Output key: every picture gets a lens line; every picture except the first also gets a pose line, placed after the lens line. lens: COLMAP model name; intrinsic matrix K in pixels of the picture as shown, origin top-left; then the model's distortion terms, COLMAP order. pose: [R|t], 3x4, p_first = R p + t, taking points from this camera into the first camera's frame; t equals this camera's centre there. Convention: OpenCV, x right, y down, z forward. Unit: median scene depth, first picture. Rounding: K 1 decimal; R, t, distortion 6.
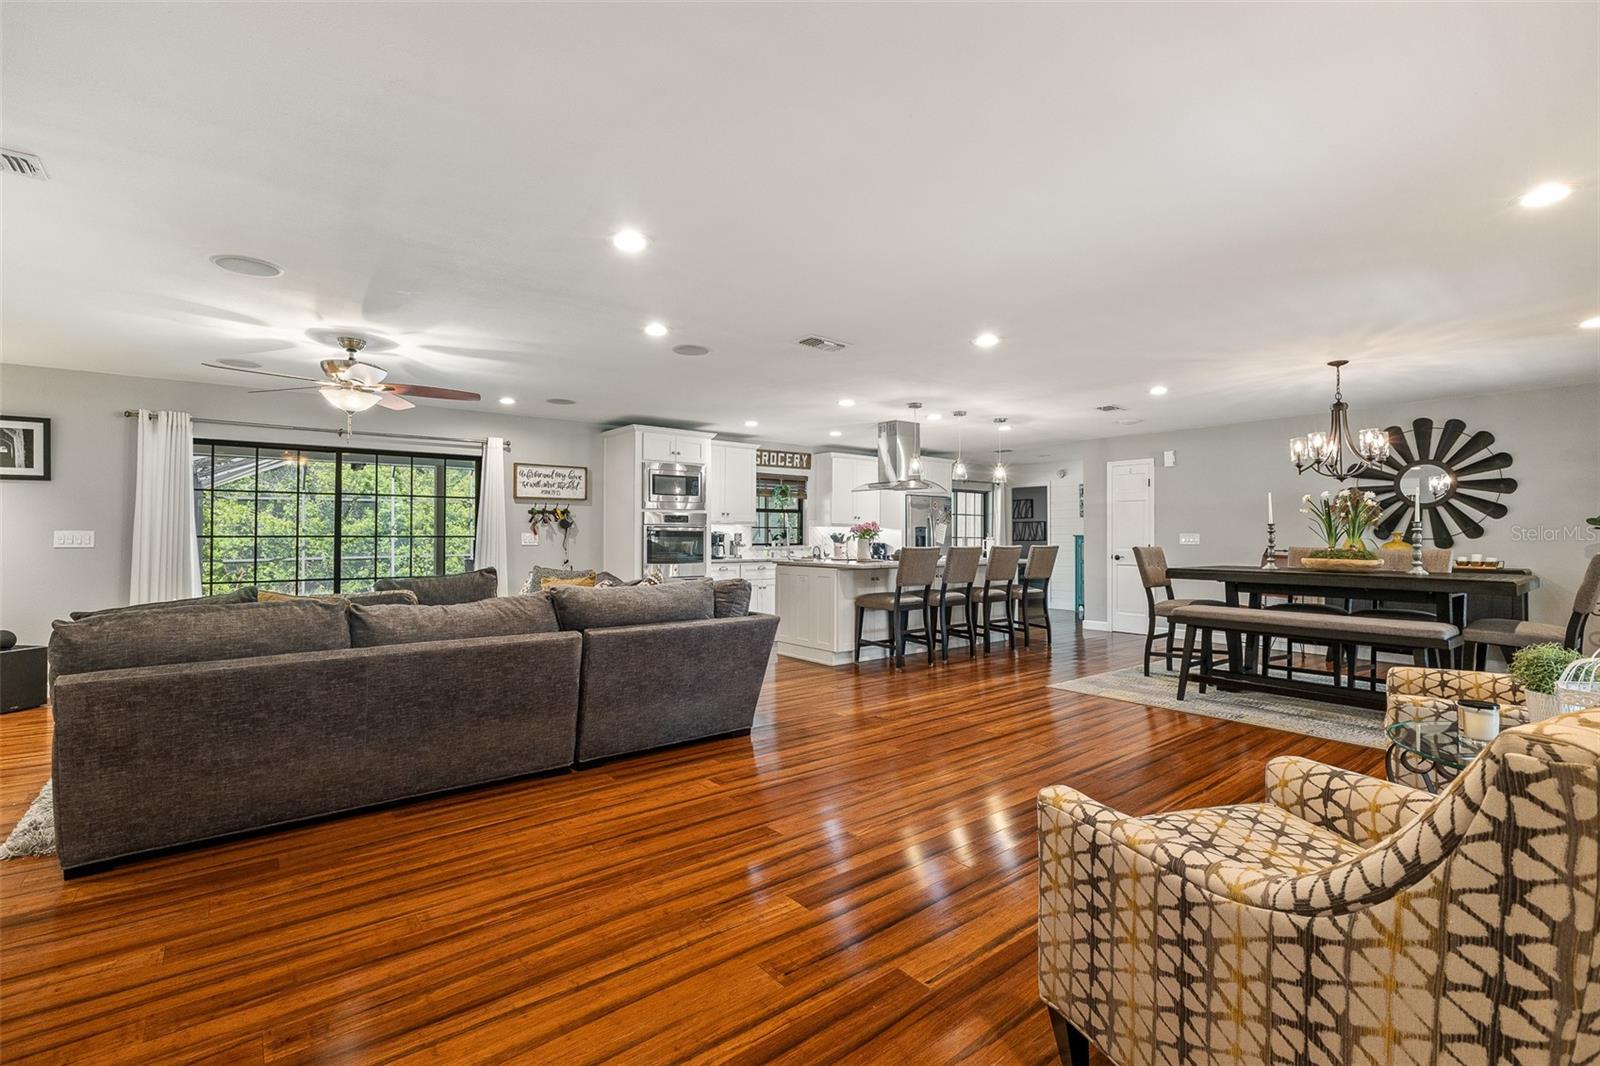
lens RADIAL K [[716.0, 0, 803.5], [0, 716.0, 525.5], [0, 0, 1]] dist [-0.008101, -0.001098]
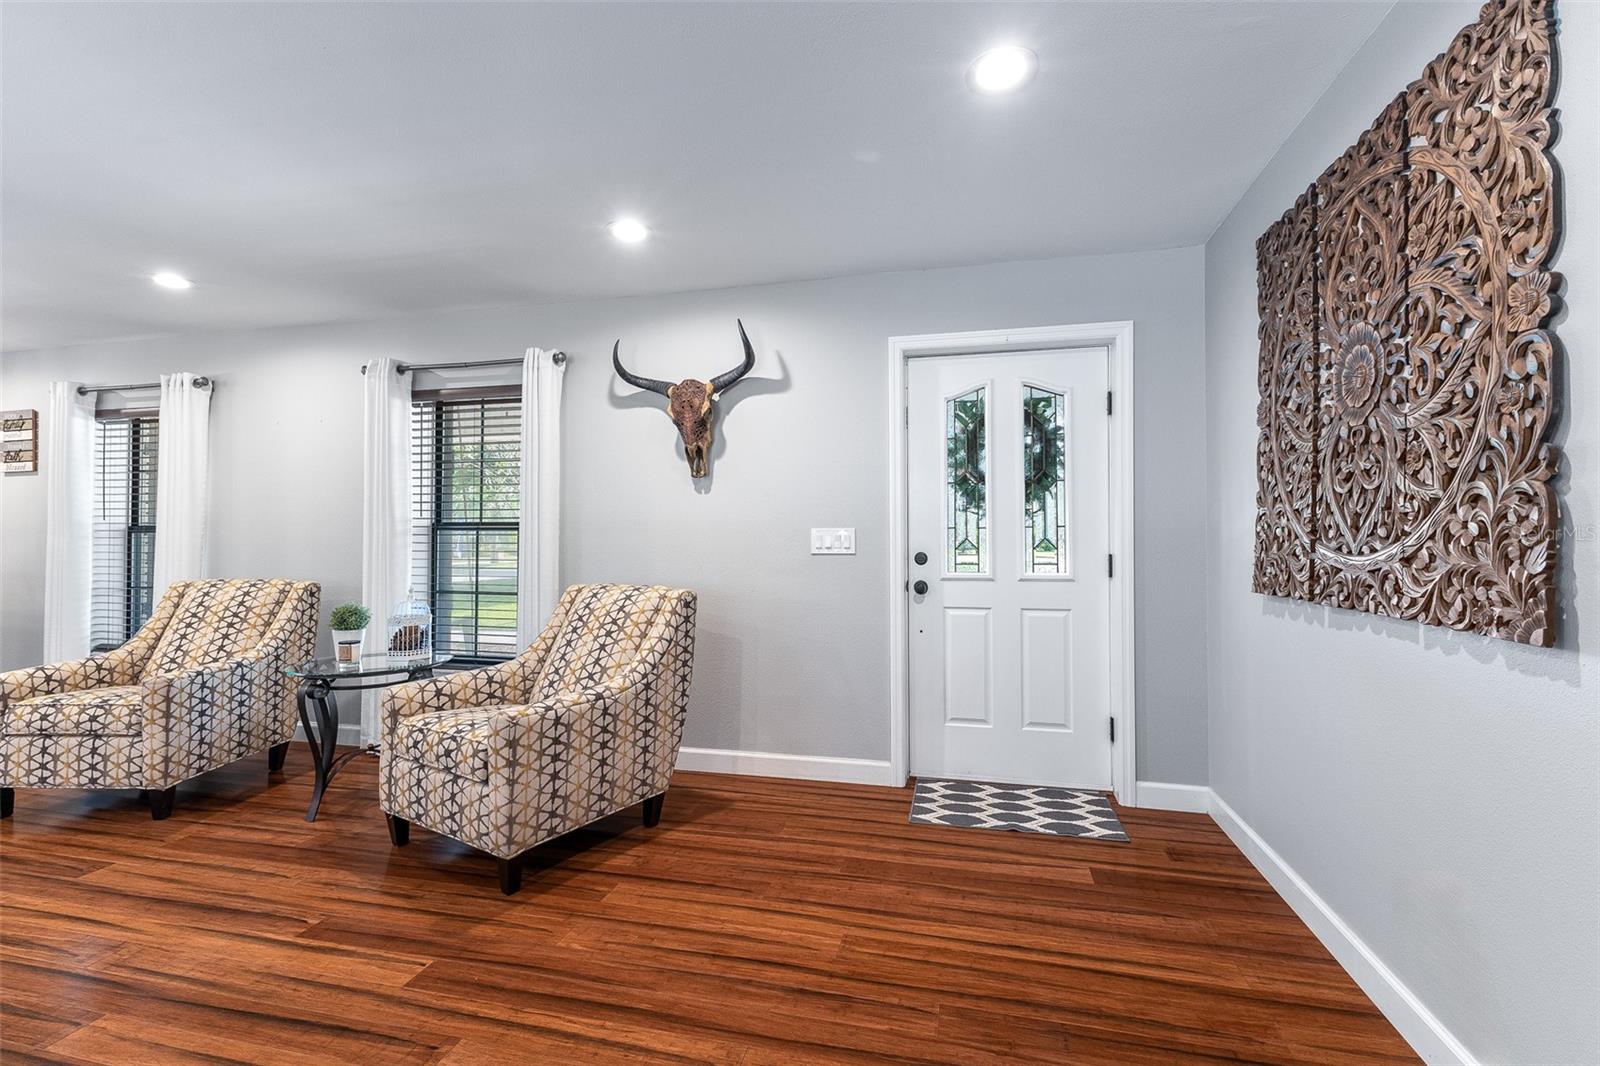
lens RADIAL K [[702.2, 0, 807.2], [0, 702.2, 530.1], [0, 0, 1]] dist [0.002476, -0.000151]
pose [[-0.612741, 0.010802, 0.790210, -0.244601], [-0.009827, 0.999725, -0.021286, 0.005274], [-0.790223, -0.020808, -0.612466, 0.296680]]
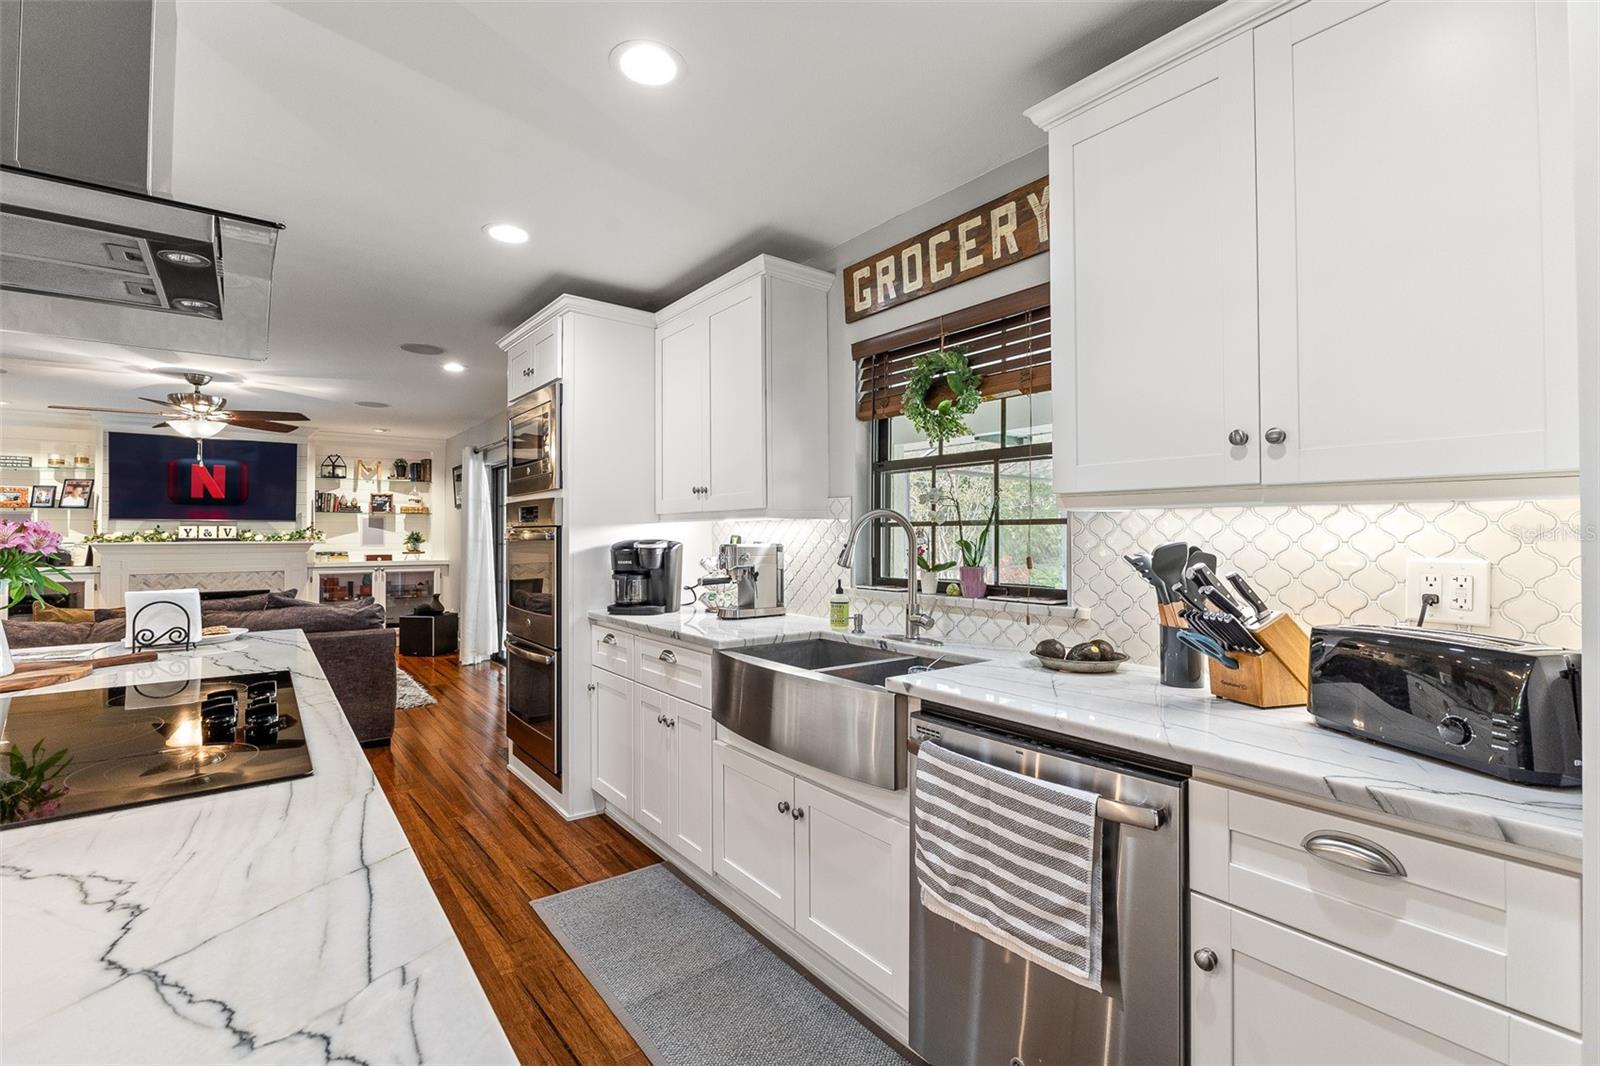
lens RADIAL K [[716.0, 0, 803.5], [0, 716.0, 525.5], [0, 0, 1]] dist [-0.008101, -0.001098]
pose [[-0.022290, -0.013181, -0.999665, 0.283467], [0.020674, 0.999693, -0.013642, 0.008288], [0.999538, -0.020972, -0.022010, 1.200052]]
